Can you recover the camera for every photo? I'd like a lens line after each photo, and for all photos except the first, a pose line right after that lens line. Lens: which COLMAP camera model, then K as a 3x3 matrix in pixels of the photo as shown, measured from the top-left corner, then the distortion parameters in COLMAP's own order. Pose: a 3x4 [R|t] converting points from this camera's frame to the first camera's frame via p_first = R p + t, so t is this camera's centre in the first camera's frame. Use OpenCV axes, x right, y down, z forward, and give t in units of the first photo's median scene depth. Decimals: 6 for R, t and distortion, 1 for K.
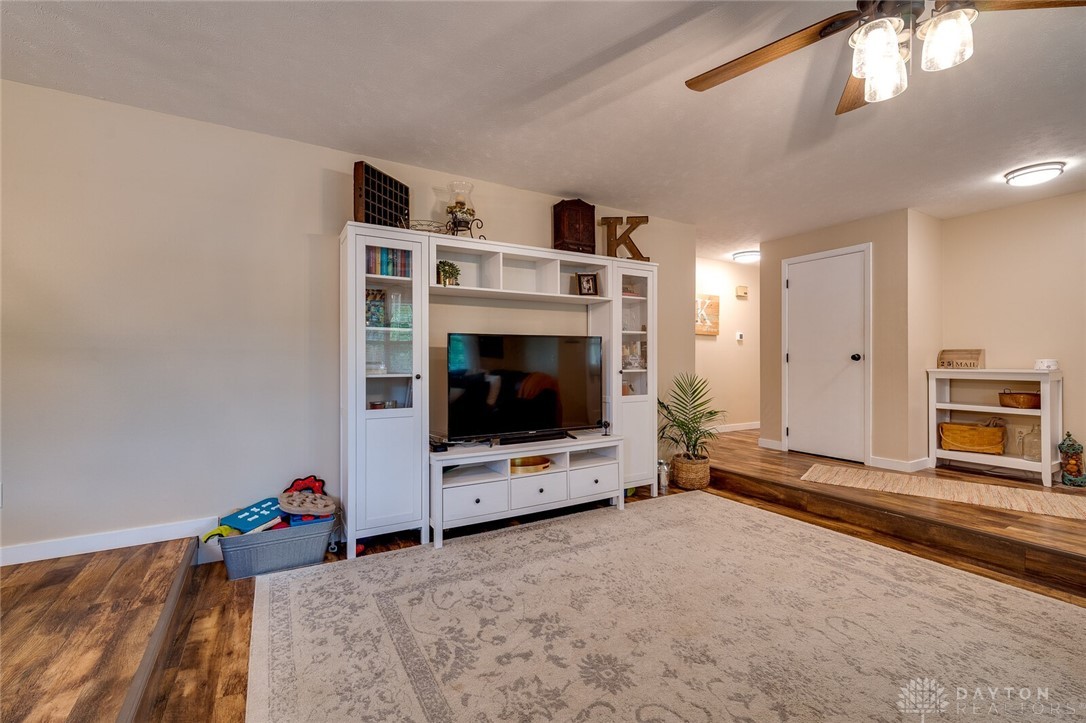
lens RADIAL K [[469.6, 0, 543.1], [0, 469.6, 359.9], [0, 0, 1]] dist [0.005694, 0.000559]
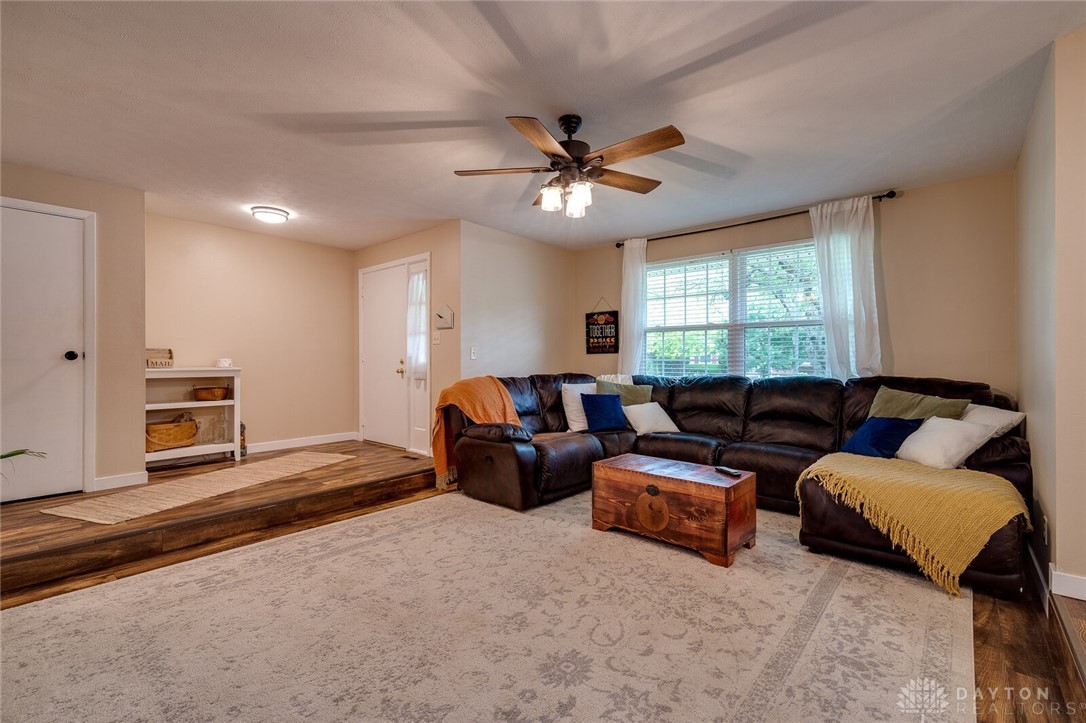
lens RADIAL K [[469.6, 0, 547.3], [0, 469.6, 380.0], [0, 0, 1]] dist [0.005694, 0.000559]
pose [[-0.318165, -0.042054, 0.947102, -0.426316], [-0.000579, 0.999024, 0.044165, -0.000052], [-0.948035, 0.013504, -0.317879, 0.733118]]
